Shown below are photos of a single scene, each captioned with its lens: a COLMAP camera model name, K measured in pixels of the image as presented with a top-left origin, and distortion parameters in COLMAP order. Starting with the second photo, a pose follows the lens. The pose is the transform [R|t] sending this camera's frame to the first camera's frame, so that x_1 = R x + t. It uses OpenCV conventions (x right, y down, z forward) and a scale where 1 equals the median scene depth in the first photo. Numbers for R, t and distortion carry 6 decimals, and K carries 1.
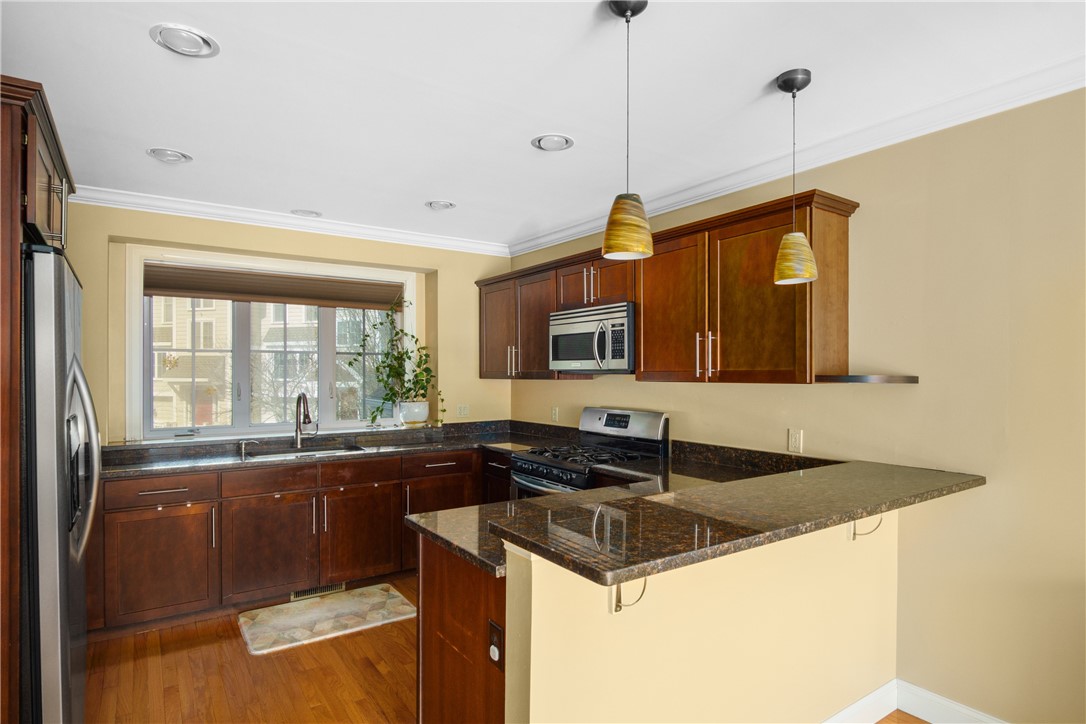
lens RADIAL K [[581.5, 0, 539.2], [0, 581.5, 367.6], [0, 0, 1]] dist [-0.024300, -0.000307]
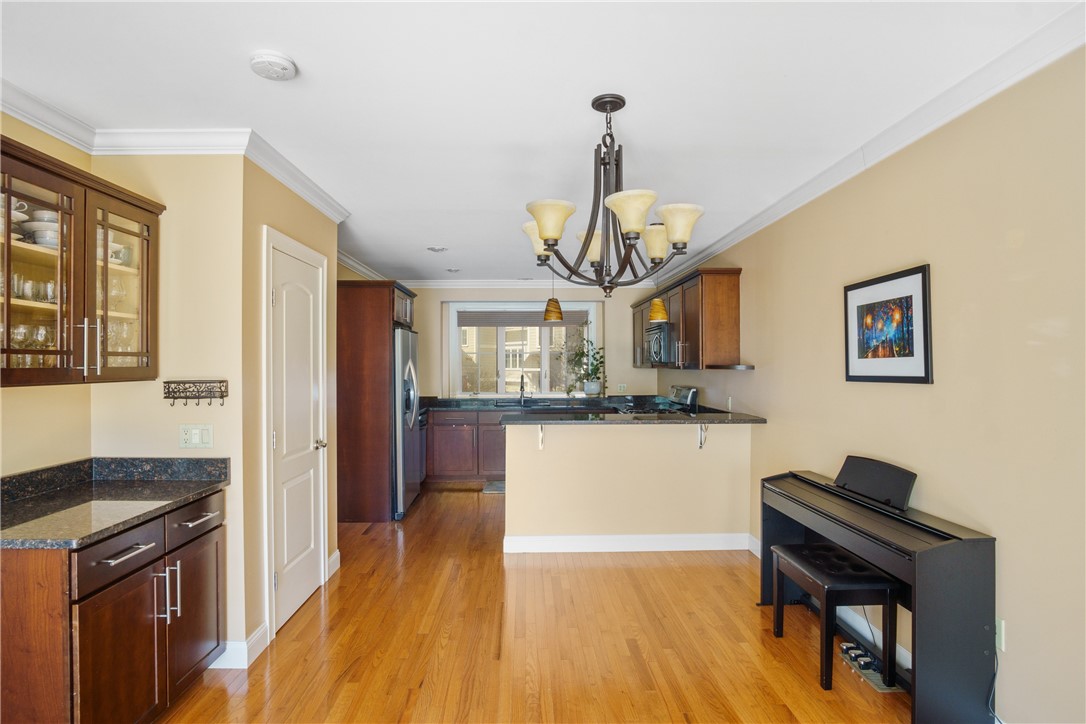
lens RADIAL K [[581.5, 0, 546.6], [0, 581.5, 361.4], [0, 0, 1]] dist [-0.024300, -0.000307]
pose [[0.842707, -0.008429, -0.538307, 0.670857], [0.011405, 0.999933, 0.002197, -0.005865], [0.538252, -0.007990, 0.842746, -0.550933]]
